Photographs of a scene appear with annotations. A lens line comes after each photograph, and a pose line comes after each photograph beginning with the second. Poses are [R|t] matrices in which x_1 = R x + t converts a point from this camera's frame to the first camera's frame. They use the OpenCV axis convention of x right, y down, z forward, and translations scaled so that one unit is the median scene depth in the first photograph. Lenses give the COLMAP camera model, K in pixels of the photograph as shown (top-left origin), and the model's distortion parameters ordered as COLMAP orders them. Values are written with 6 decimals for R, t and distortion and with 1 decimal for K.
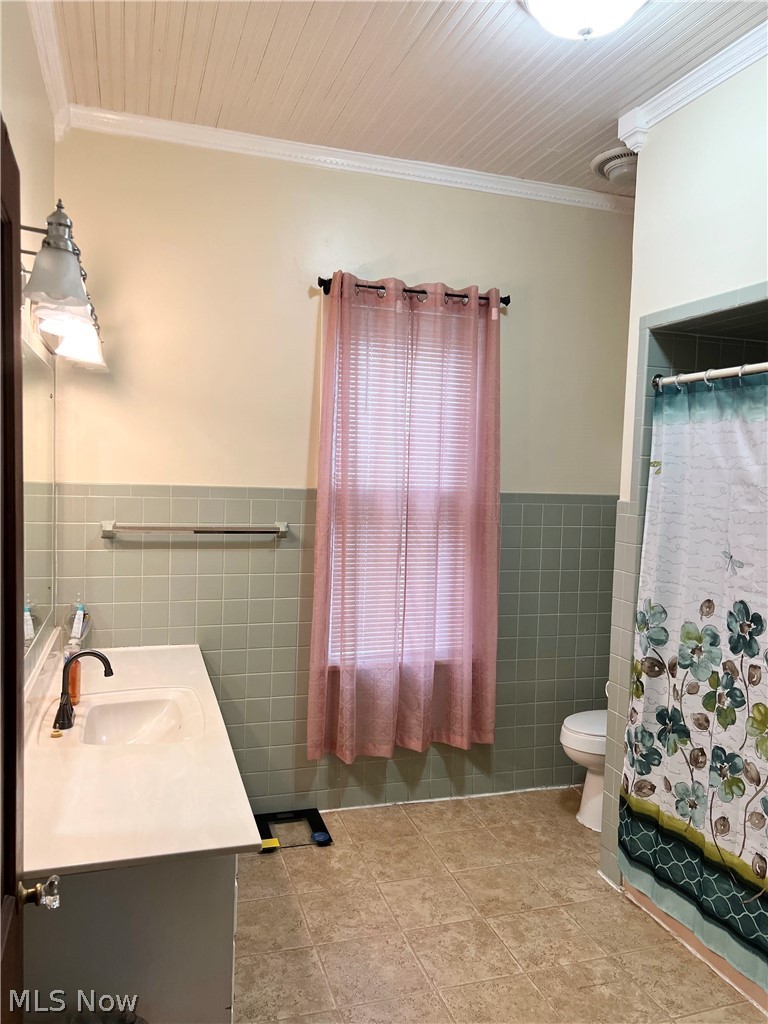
lens RADIAL K [[768.3, 0, 384.3], [0, 768.3, 512.8], [0, 0, 1]] dist [-0.008552, -0.002532]
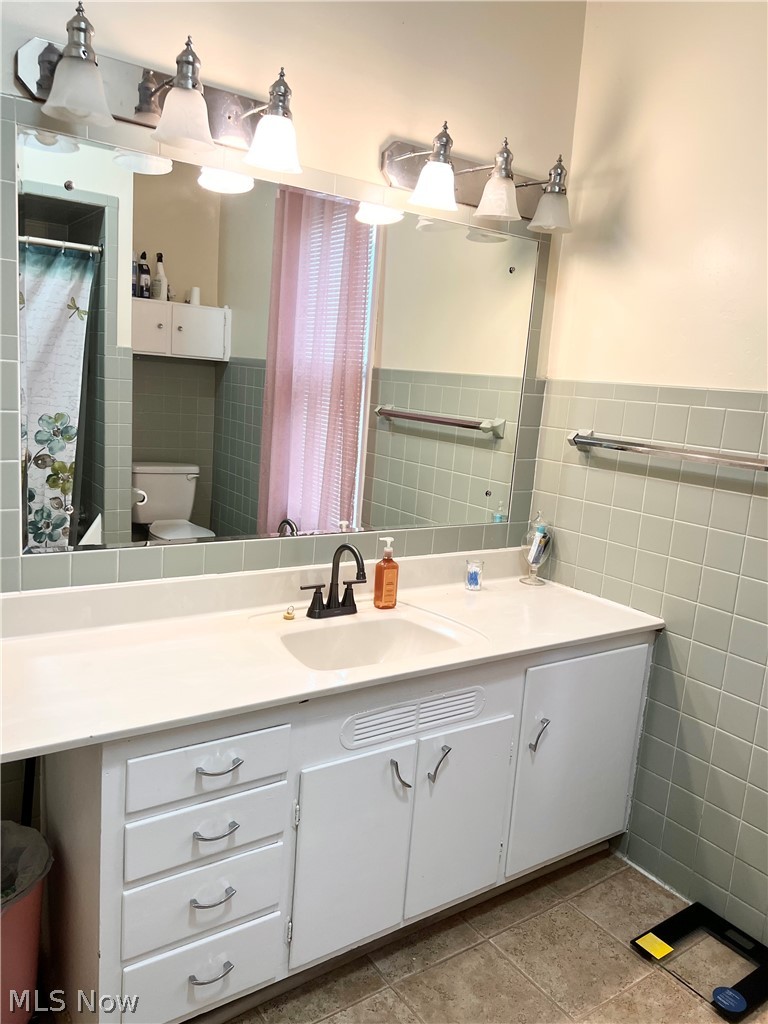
lens RADIAL K [[768.3, 0, 384.6], [0, 768.3, 510.0], [0, 0, 1]] dist [-0.008552, -0.002532]
pose [[0.293489, 0.158672, -0.942702, 0.340245], [-0.124268, 0.984094, 0.126951, 0.018174], [0.947851, 0.079889, 0.308539, 0.572744]]
